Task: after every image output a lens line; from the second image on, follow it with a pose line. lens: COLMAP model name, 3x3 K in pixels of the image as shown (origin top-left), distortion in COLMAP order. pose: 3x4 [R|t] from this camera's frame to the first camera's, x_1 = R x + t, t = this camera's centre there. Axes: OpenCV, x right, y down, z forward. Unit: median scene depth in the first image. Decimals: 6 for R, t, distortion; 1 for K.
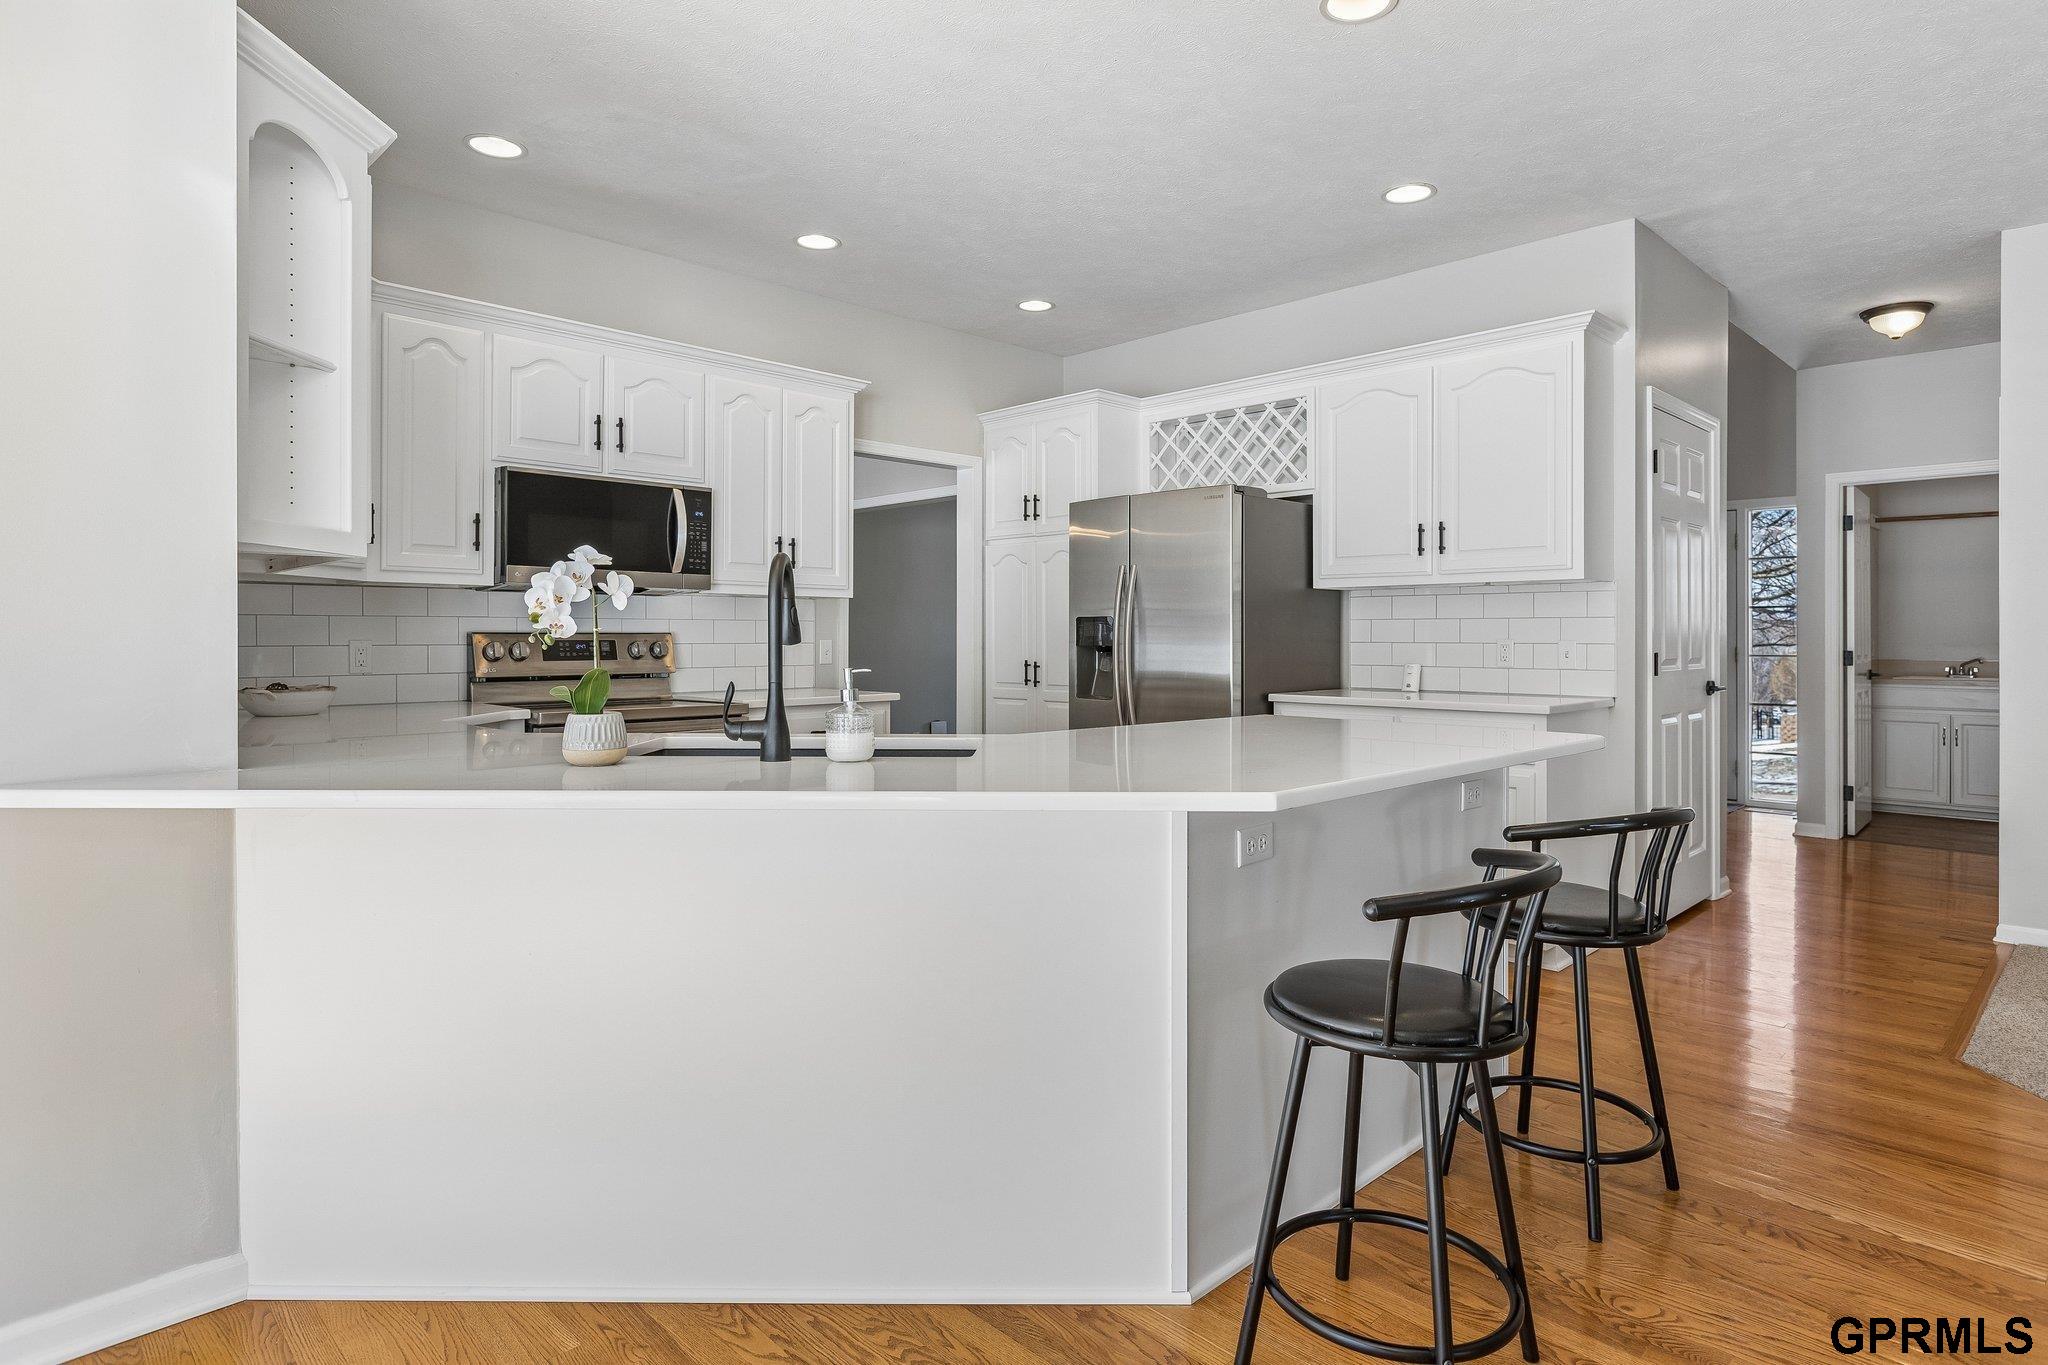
lens RADIAL K [[1129.2, 0, 1033.8], [0, 1129.2, 629.0], [0, 0, 1]] dist [-0.004051, -0.000333]
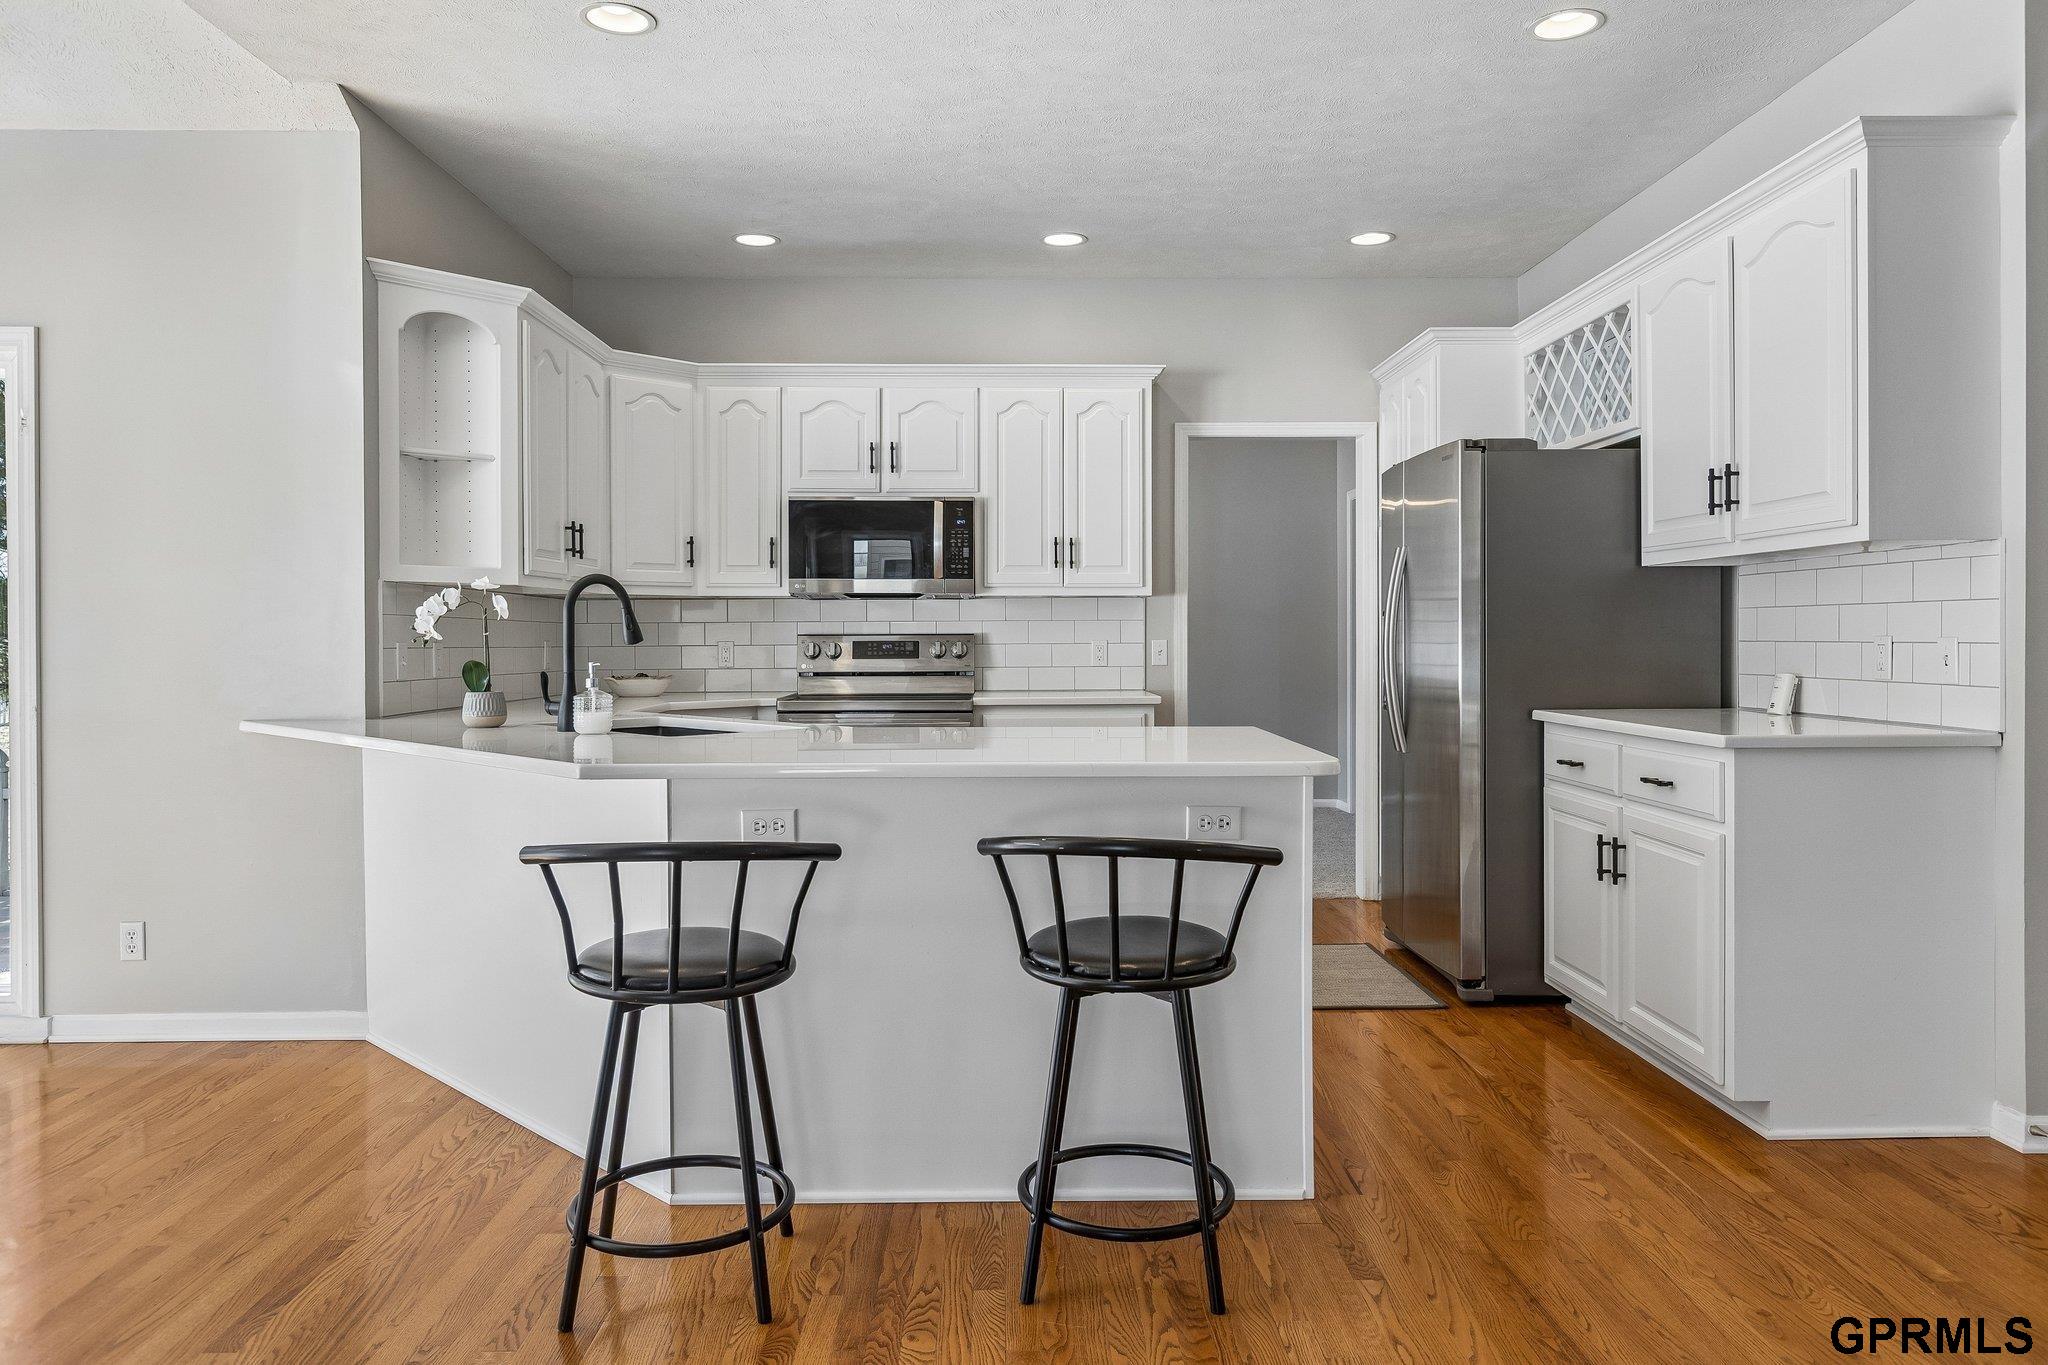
lens RADIAL K [[1365.9, 0, 1015.2], [0, 1365.9, 645.7], [0, 0, 1]] dist [0.001529, 0.001840]
pose [[0.714886, 0.001475, -0.699240, 0.638188], [0.012626, 0.999807, 0.015018, -0.003840], [0.699127, -0.019565, 0.714730, 0.106251]]
